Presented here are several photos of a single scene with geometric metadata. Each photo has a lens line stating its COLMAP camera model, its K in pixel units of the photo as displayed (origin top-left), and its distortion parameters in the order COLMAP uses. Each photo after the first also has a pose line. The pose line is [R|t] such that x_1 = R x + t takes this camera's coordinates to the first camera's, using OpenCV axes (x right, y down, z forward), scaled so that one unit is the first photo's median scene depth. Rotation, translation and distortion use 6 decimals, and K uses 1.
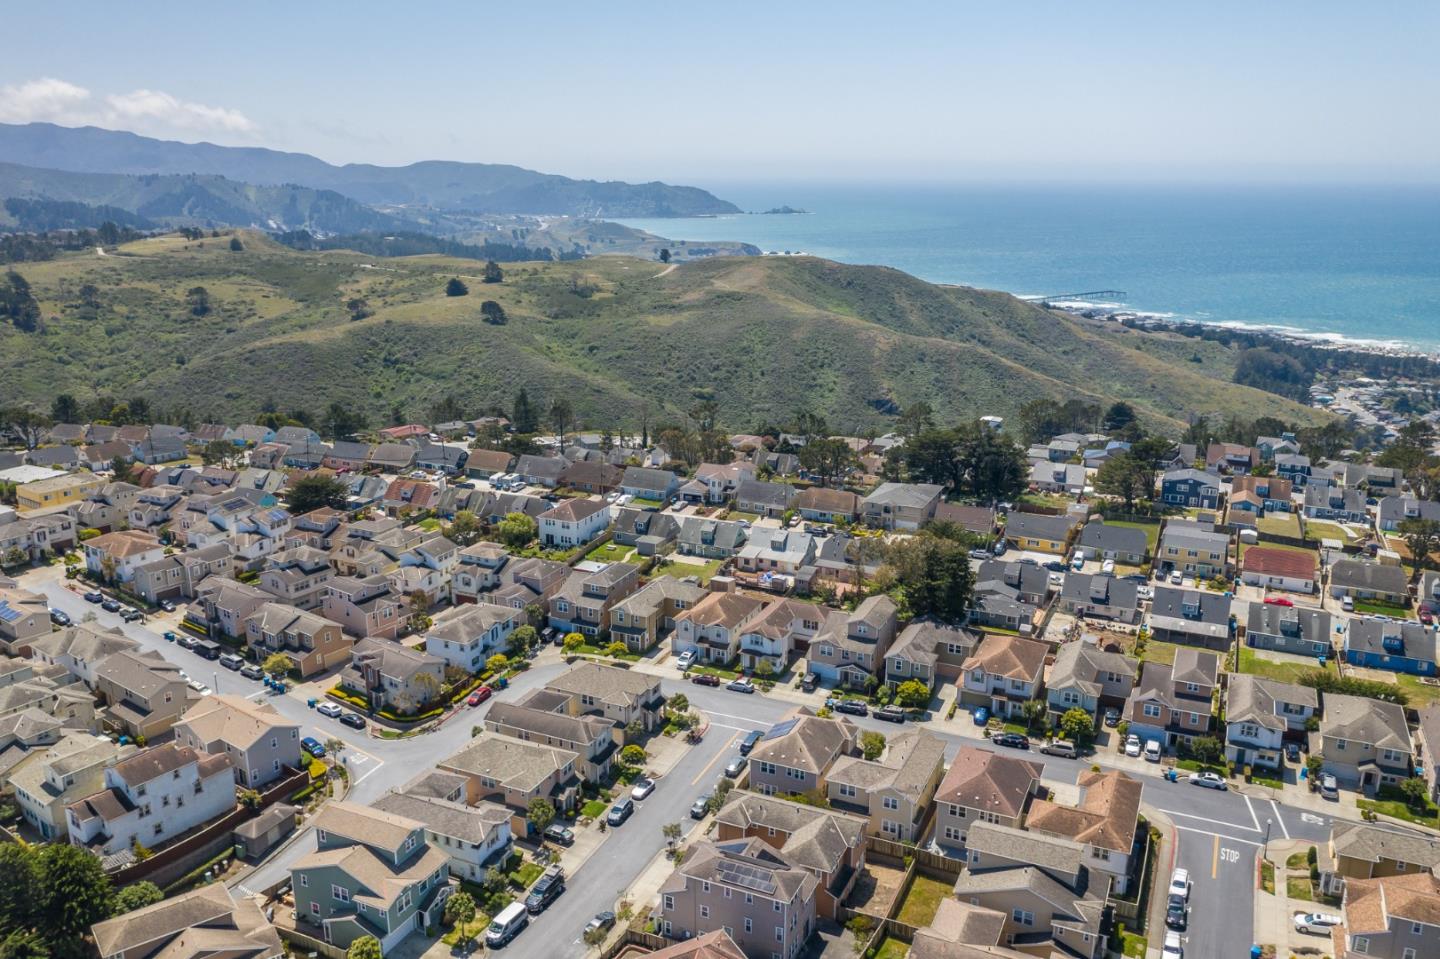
lens RADIAL K [[1135.5, 0, 719.3], [0, 1135.5, 468.0], [0, 0, 1]] dist [-0.017507, 0.009903]
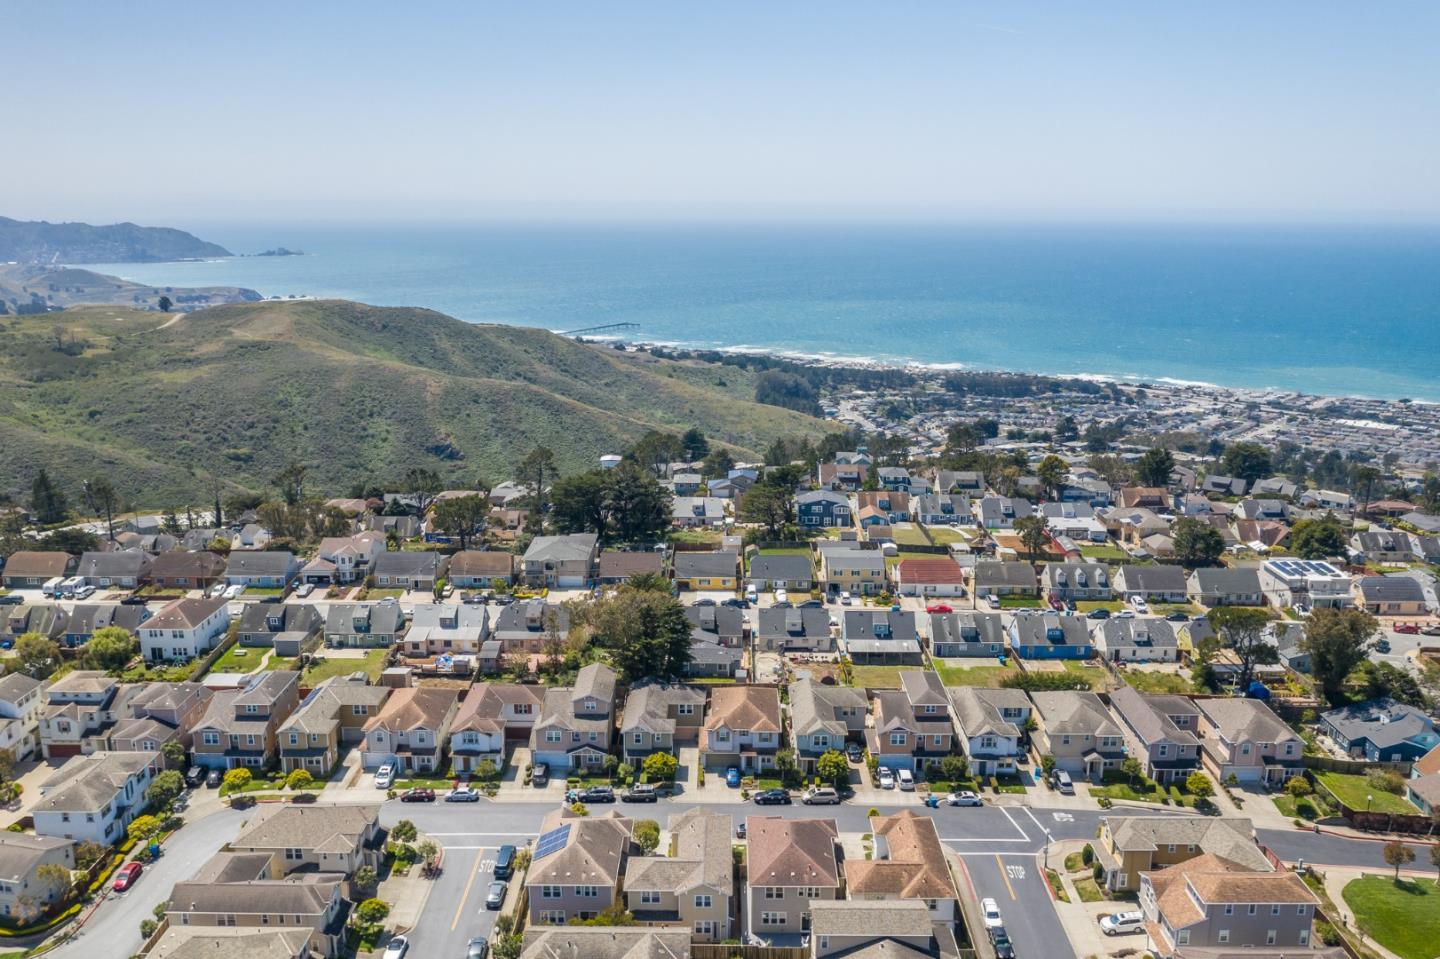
lens RADIAL K [[1135.5, 0, 718.2], [0, 1135.5, 478.0], [0, 0, 1]] dist [-0.017507, 0.009903]
pose [[0.912605, -0.093055, 0.398111, -0.103860], [0.102765, 0.994701, -0.003070, -0.021095], [-0.395716, 0.043714, 0.917332, 0.100552]]
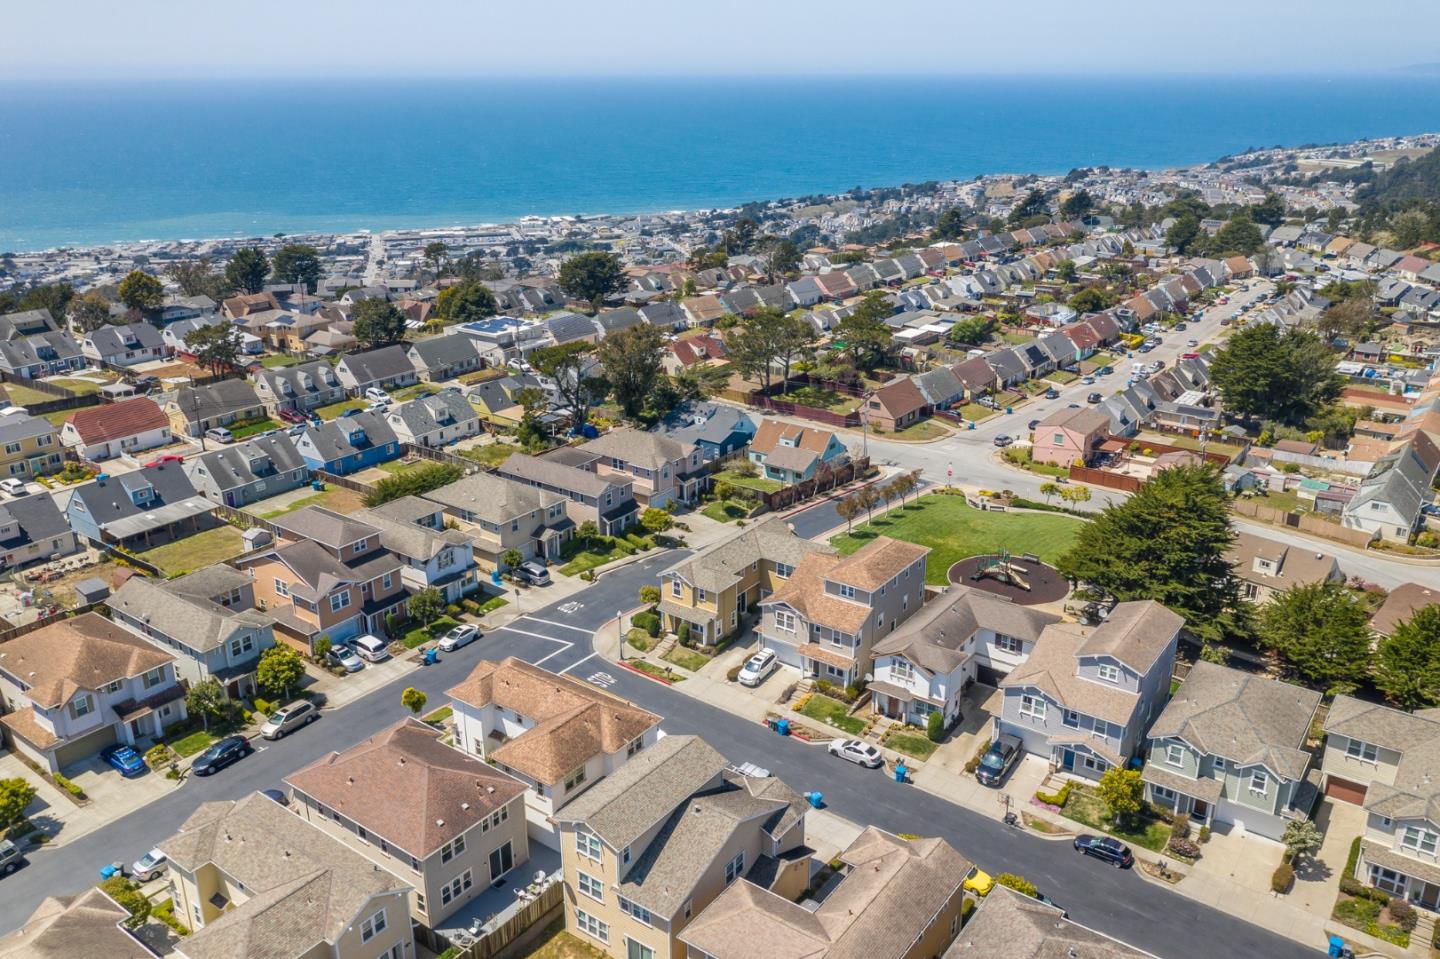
lens RADIAL K [[1135.5, 0, 723.5], [0, 1135.5, 478.9], [0, 0, 1]] dist [-0.017507, 0.009903]
pose [[0.194701, -0.336248, 0.921428, -0.134854], [0.248912, 0.925592, 0.285172, 0.005789], [-0.948754, 0.173831, 0.263910, 0.435779]]
